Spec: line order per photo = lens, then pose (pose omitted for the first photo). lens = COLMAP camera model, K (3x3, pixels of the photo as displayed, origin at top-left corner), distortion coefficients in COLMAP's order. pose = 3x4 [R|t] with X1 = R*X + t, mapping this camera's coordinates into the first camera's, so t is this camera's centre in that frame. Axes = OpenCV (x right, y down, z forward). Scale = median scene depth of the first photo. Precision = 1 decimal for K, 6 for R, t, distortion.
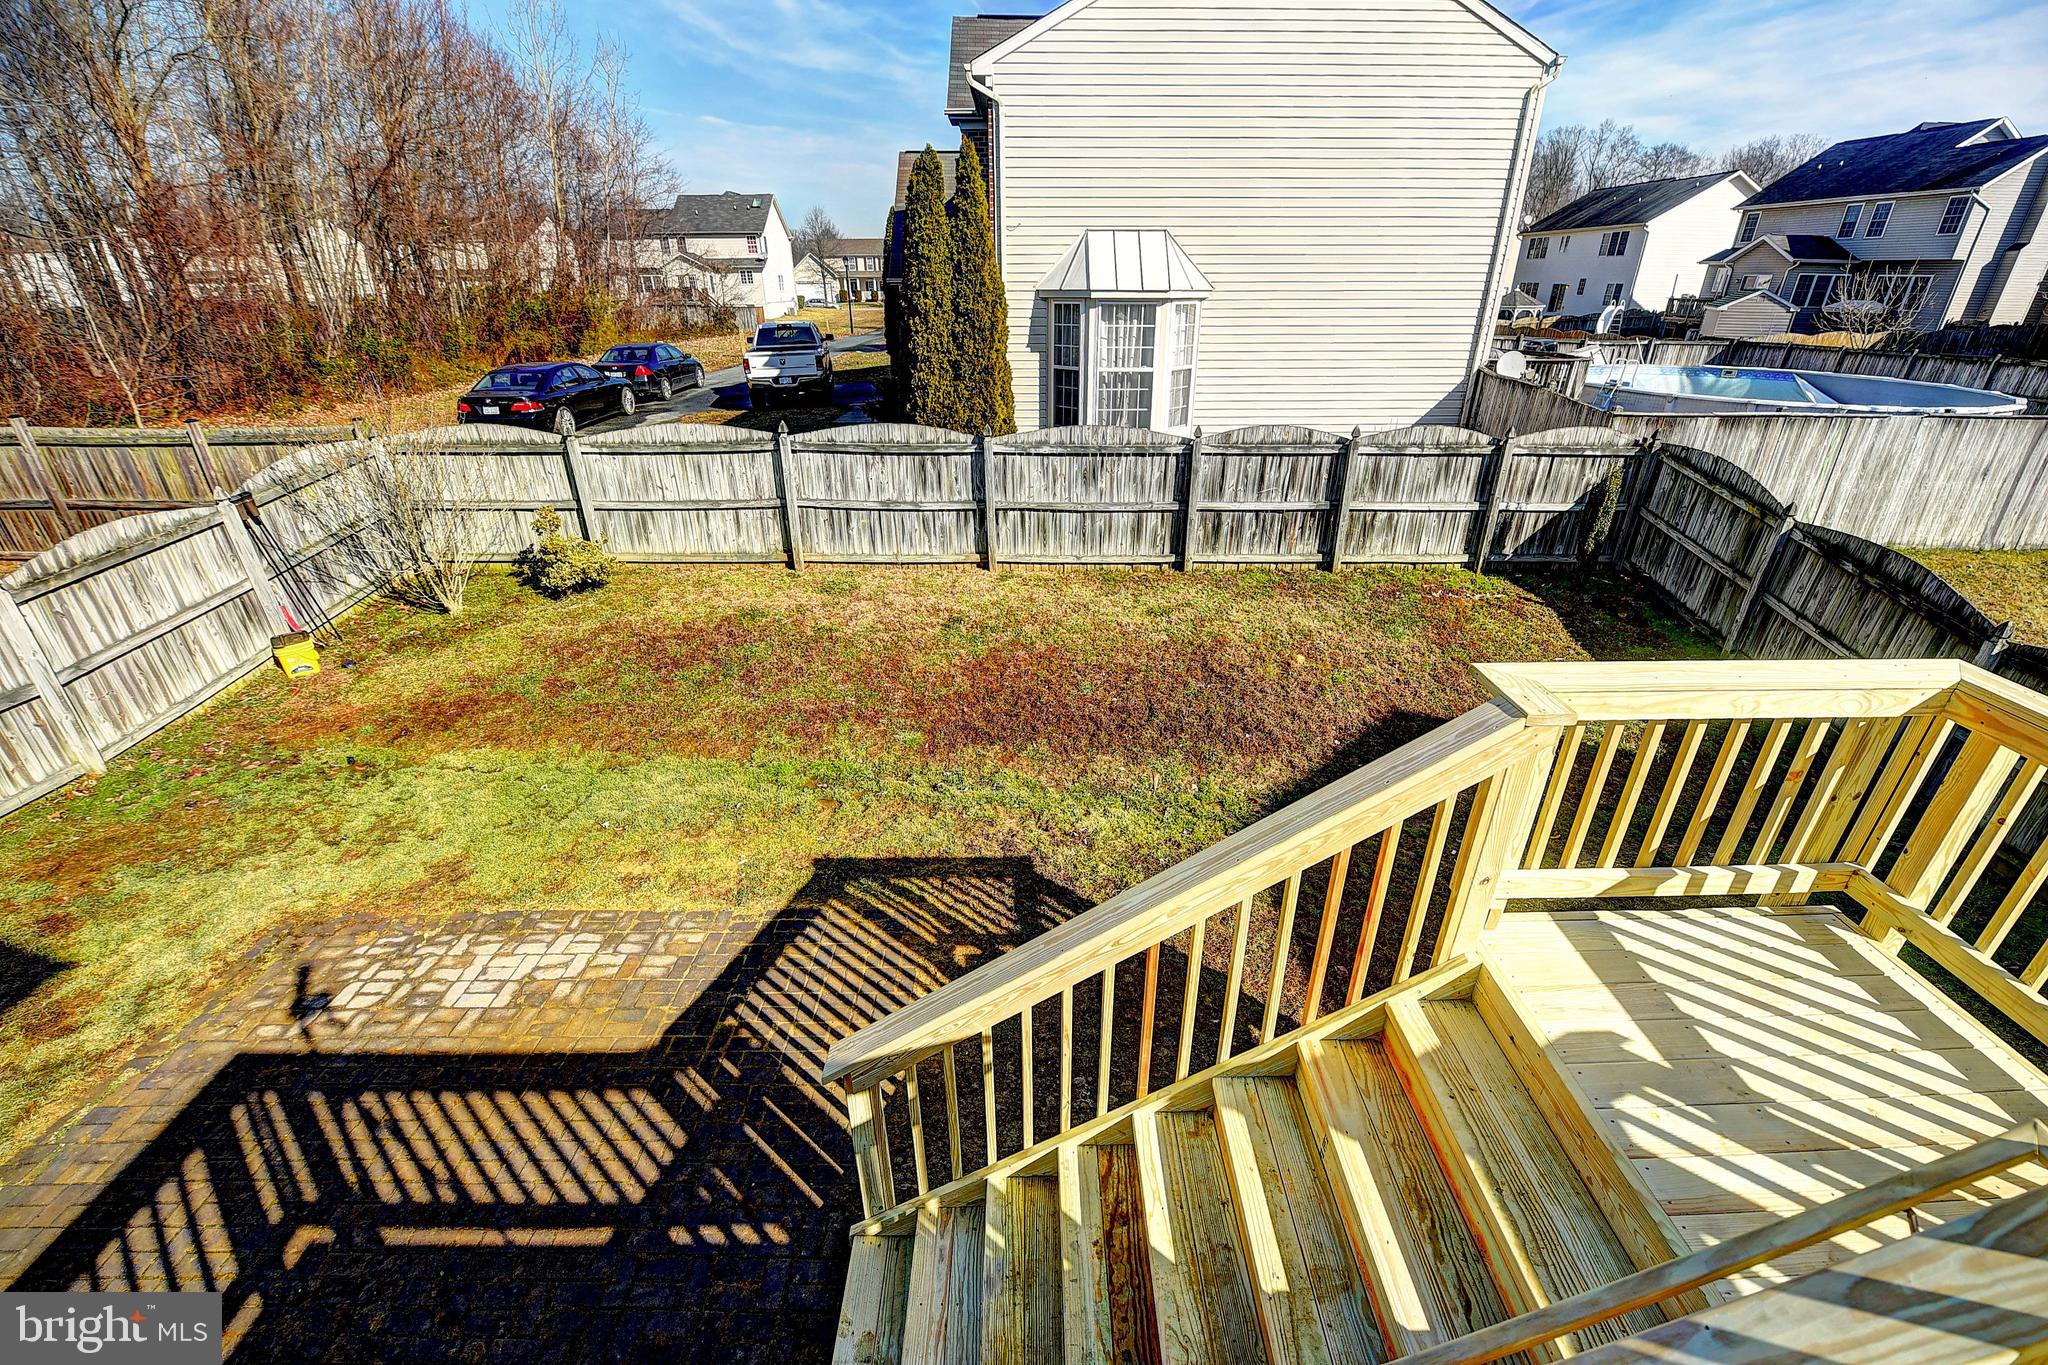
lens RADIAL K [[820.6, 0, 1024.0], [0, 820.6, 682.5], [0, 0, 1]] dist [-0.015272, -0.000262]
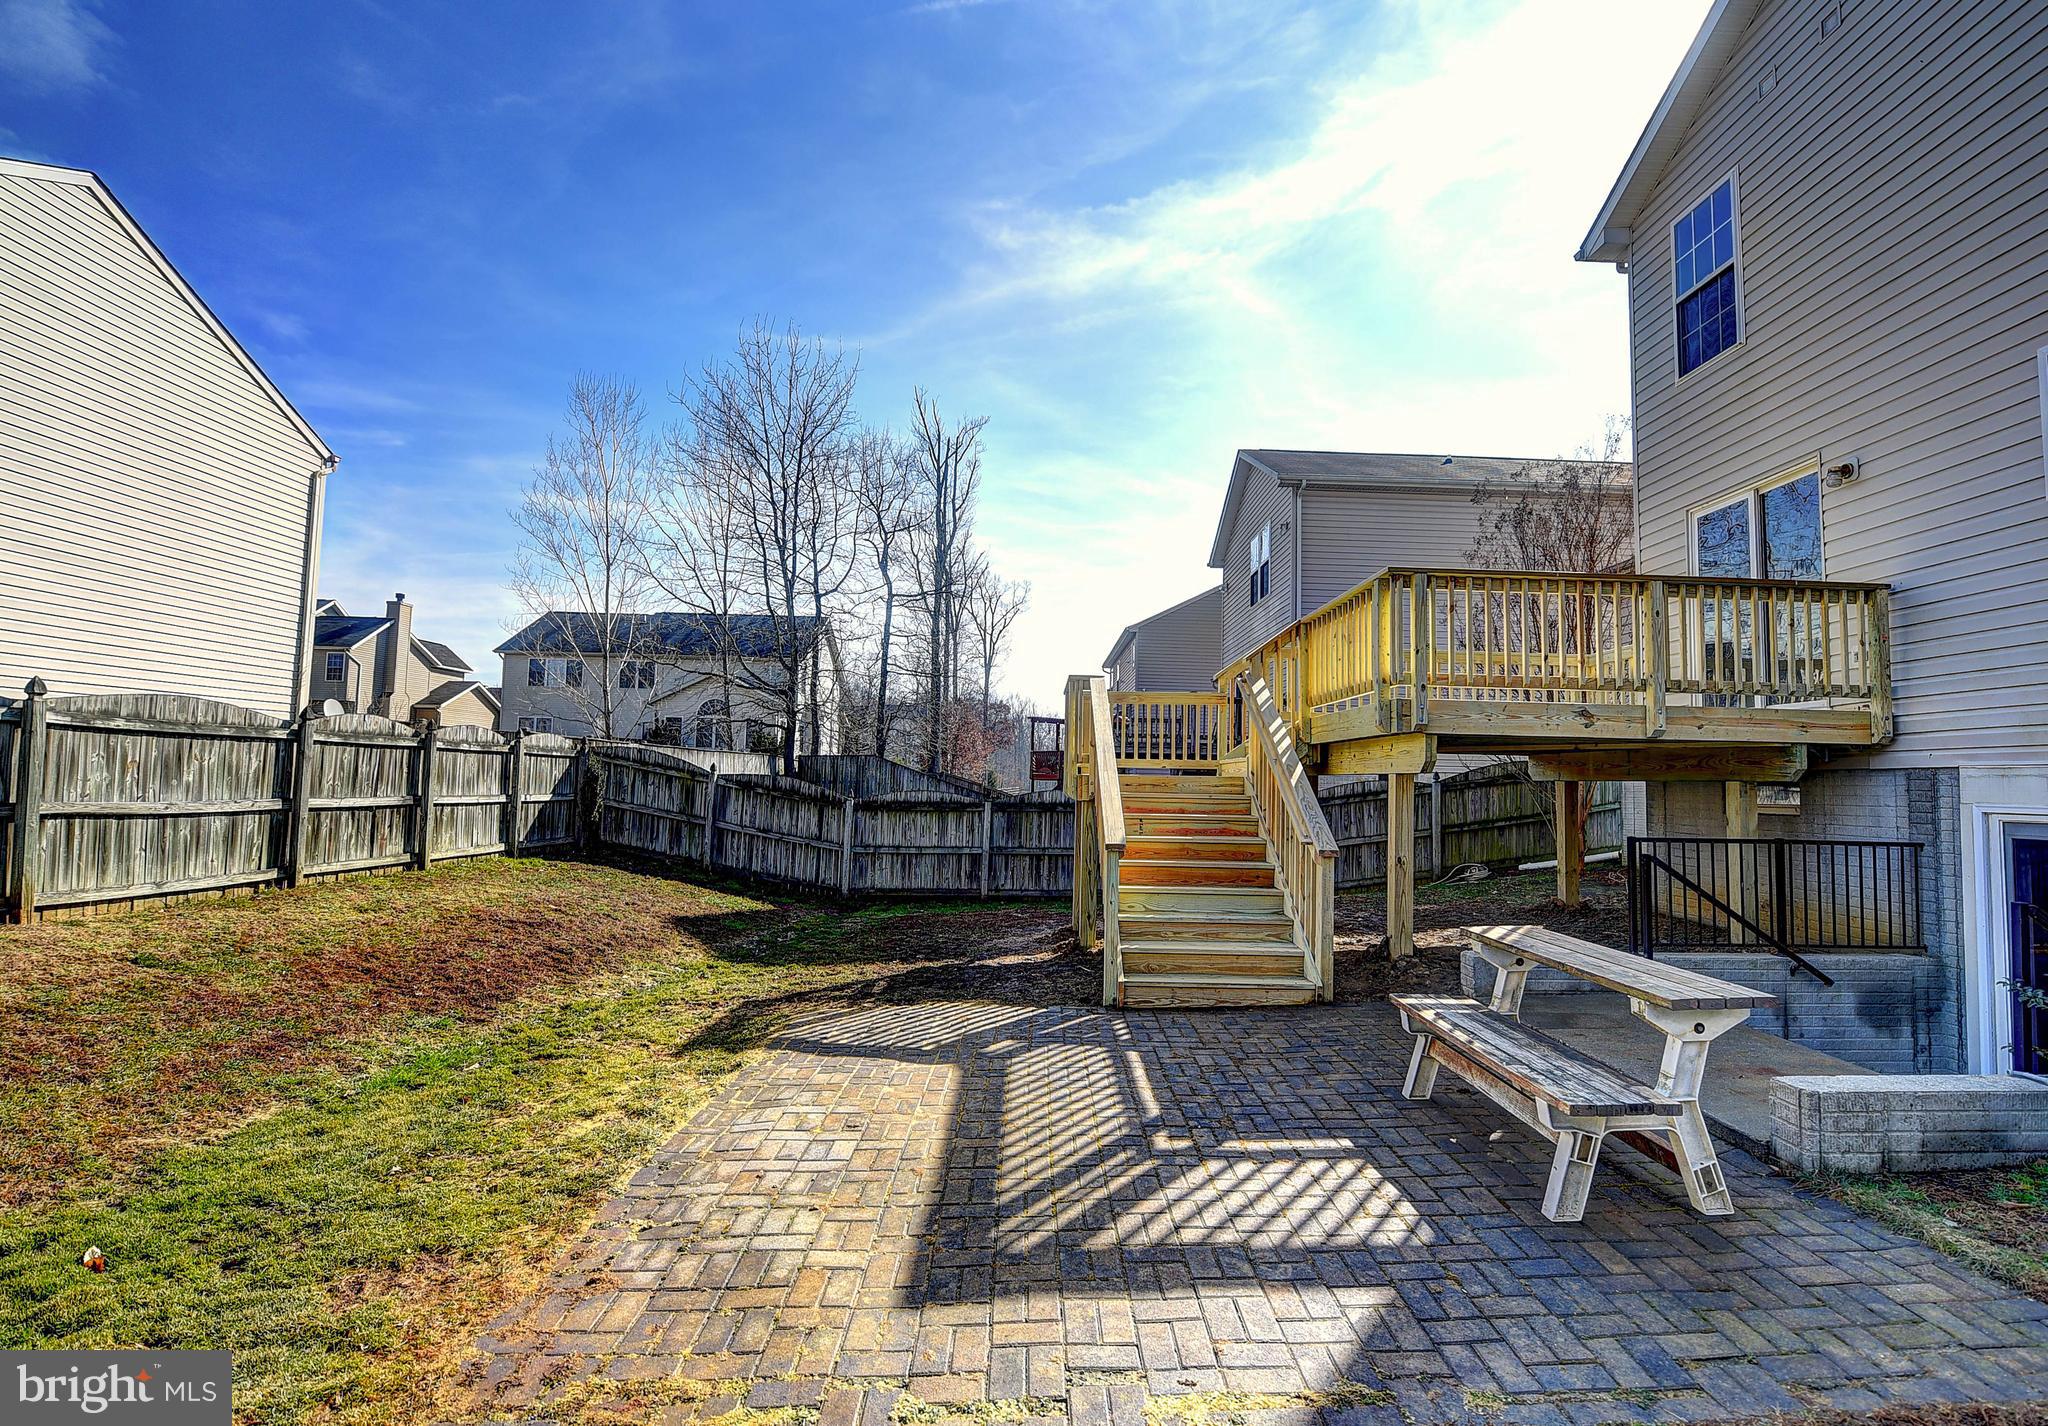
lens RADIAL K [[918.2, 0, 1064.0], [0, 918.2, 722.4], [0, 0, 1]] dist [-0.014031, -0.000718]
pose [[-0.021530, 0.068993, 0.997385, -0.699041], [0.417466, 0.907102, -0.053737, 0.074350], [-0.908437, 0.415217, -0.048332, 0.321150]]
